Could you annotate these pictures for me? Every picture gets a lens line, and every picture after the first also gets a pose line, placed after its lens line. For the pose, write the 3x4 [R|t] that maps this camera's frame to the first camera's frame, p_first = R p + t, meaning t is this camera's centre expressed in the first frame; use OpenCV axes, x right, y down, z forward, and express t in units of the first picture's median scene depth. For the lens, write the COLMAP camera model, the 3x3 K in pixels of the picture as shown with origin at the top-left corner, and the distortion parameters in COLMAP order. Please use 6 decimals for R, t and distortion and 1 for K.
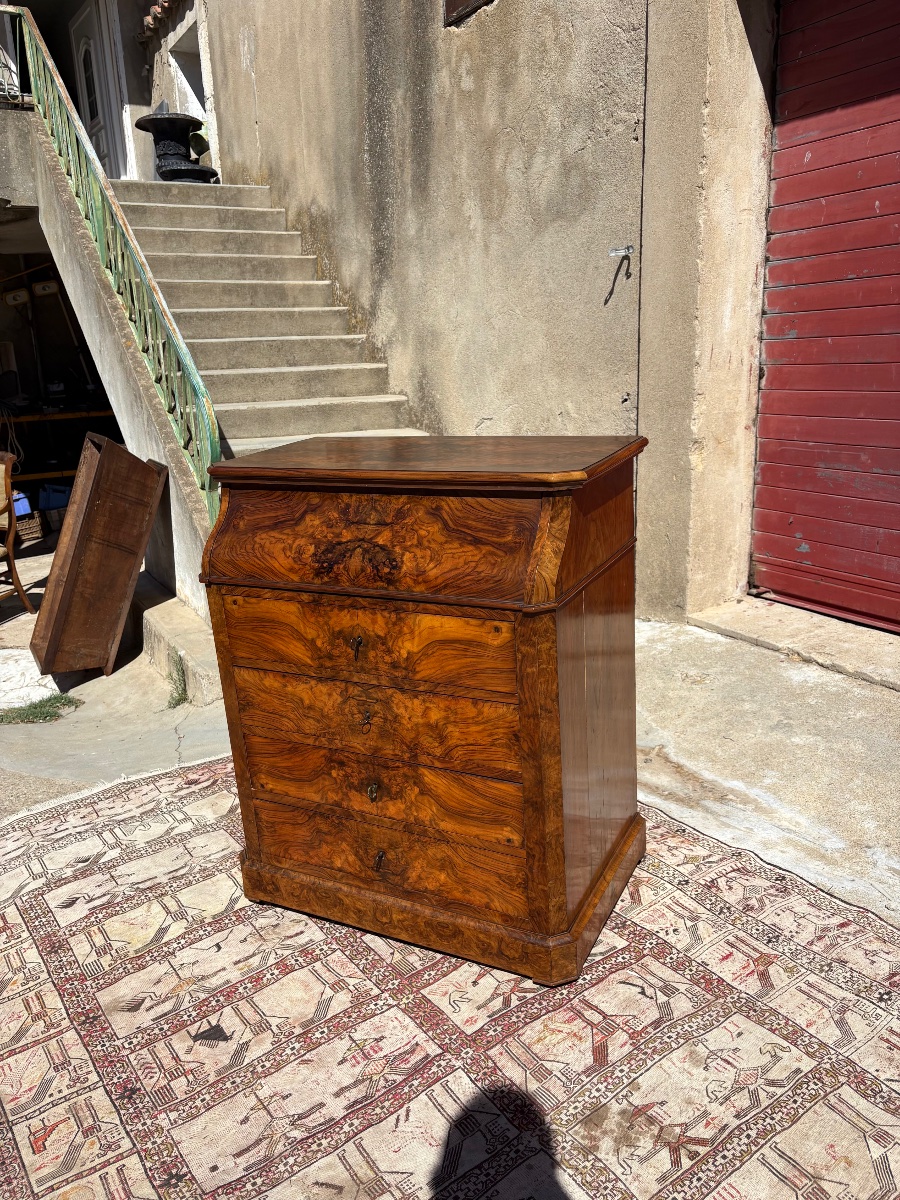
lens RADIAL K [[915.9, 0, 452.4], [0, 915.9, 600.8], [0, 0, 1]] dist [0.041520, -0.045543]
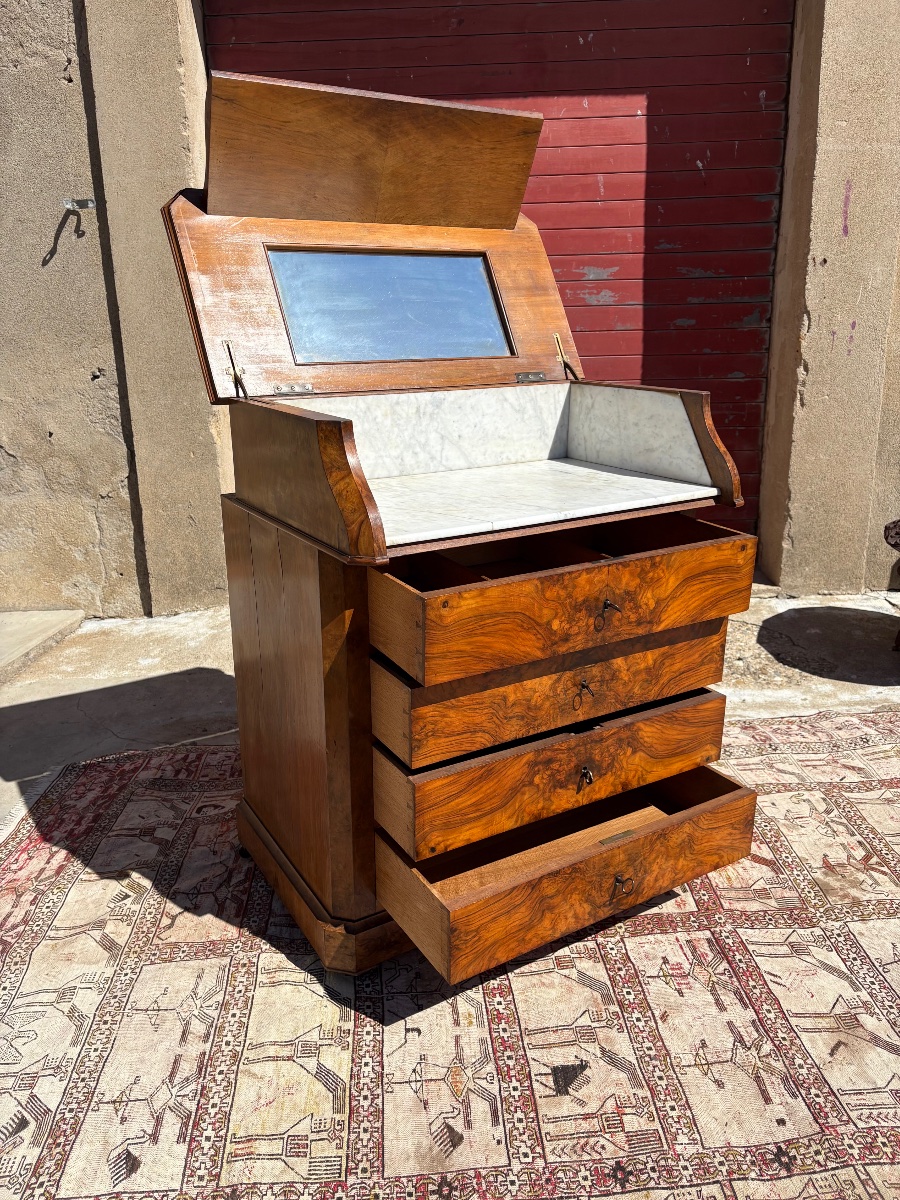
lens RADIAL K [[915.9, 0, 454.0], [0, 915.9, 593.8], [0, 0, 1]] dist [0.041520, -0.045543]
pose [[0.524032, -0.191290, 0.829939, -0.827446], [0.223508, 0.971186, 0.082721, -0.025321], [-0.821848, 0.142150, 0.551688, 0.530866]]
